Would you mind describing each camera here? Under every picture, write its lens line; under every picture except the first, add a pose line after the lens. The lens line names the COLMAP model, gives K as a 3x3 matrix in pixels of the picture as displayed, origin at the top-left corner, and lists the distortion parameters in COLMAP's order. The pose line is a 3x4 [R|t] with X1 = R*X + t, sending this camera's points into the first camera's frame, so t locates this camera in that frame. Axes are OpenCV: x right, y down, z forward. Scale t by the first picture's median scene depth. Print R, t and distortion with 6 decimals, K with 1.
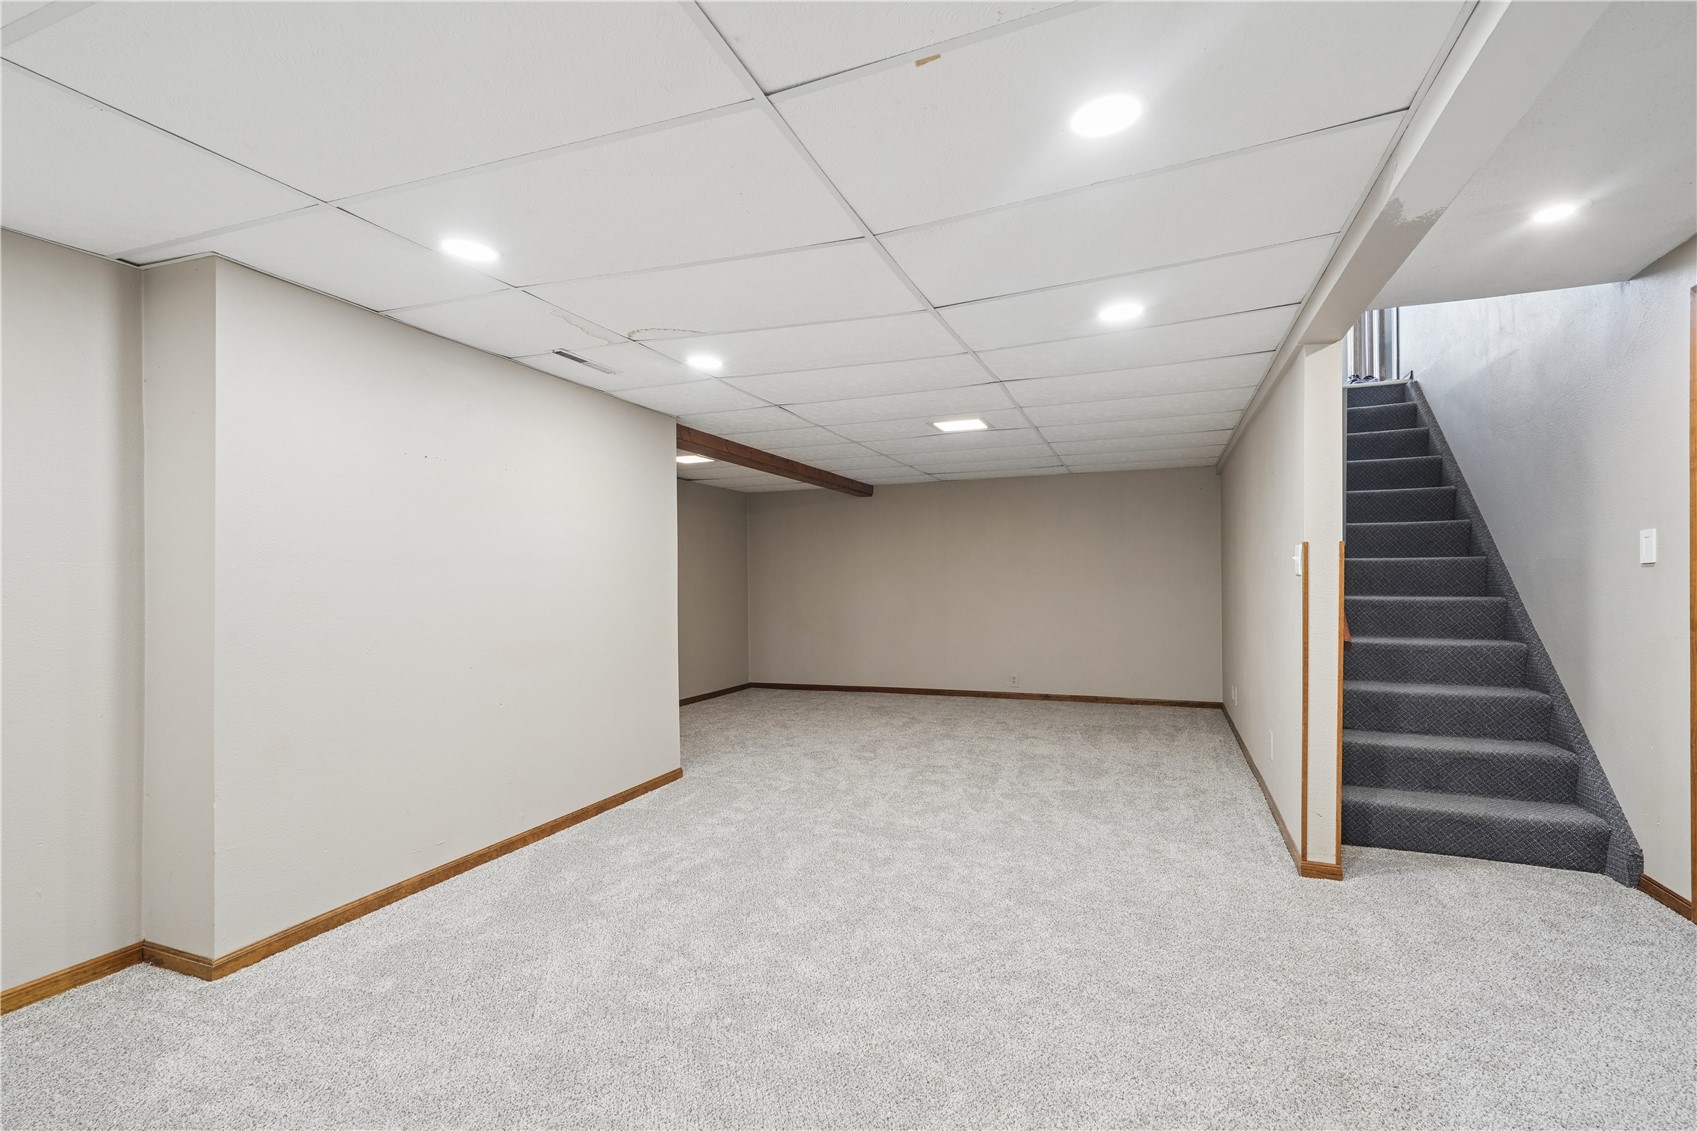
lens RADIAL K [[768.3, 0, 855.9], [0, 768.3, 577.4], [0, 0, 1]] dist [0.000385, 0.000835]
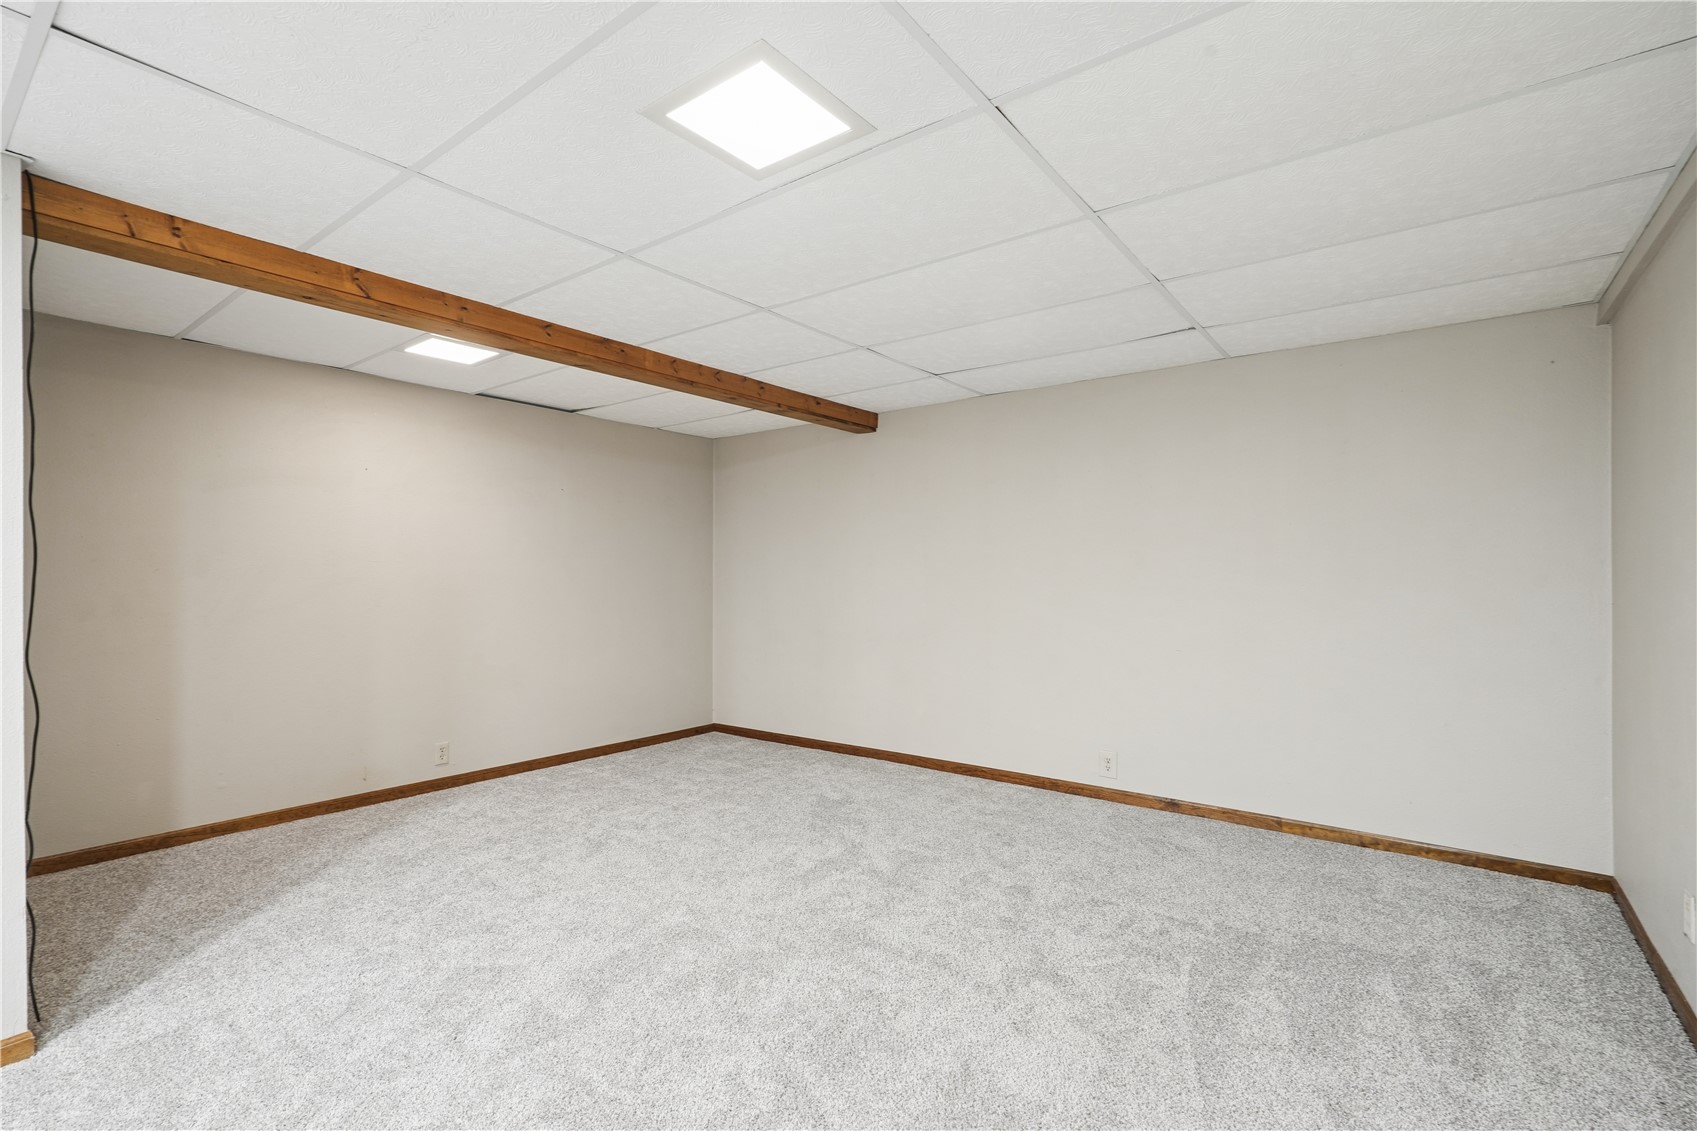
lens RADIAL K [[768.3, 0, 844.2], [0, 768.3, 564.5], [0, 0, 1]] dist [0.000385, 0.000835]
pose [[0.960650, 0.009014, -0.277615, 0.174696], [-0.010658, 0.999933, -0.004414, 0.001212], [0.277557, 0.007199, 0.960682, 0.439510]]
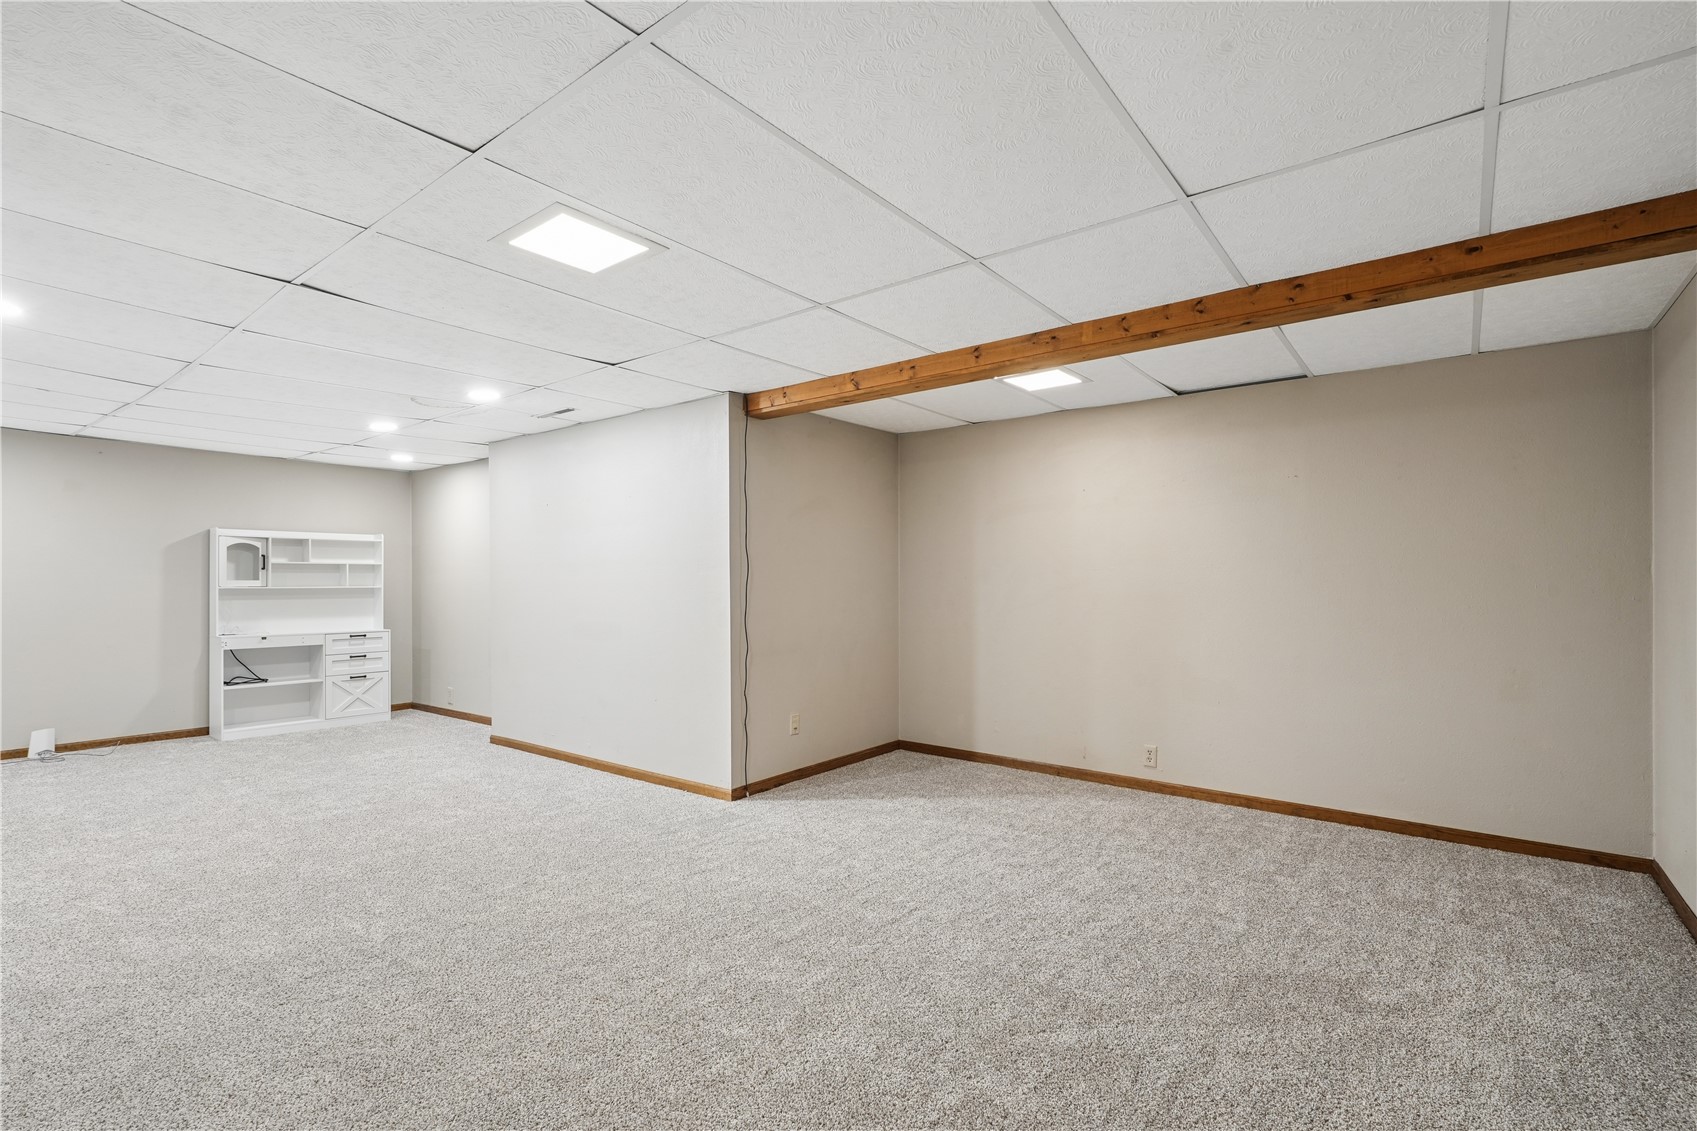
lens RADIAL K [[768.3, 0, 859.8], [0, 768.3, 562.1], [0, 0, 1]] dist [0.000385, 0.000835]
pose [[-0.276370, -0.014865, -0.960936, 0.346861], [0.004901, 0.999846, -0.016876, 0.003280], [0.961039, -0.009373, -0.276255, 0.837245]]
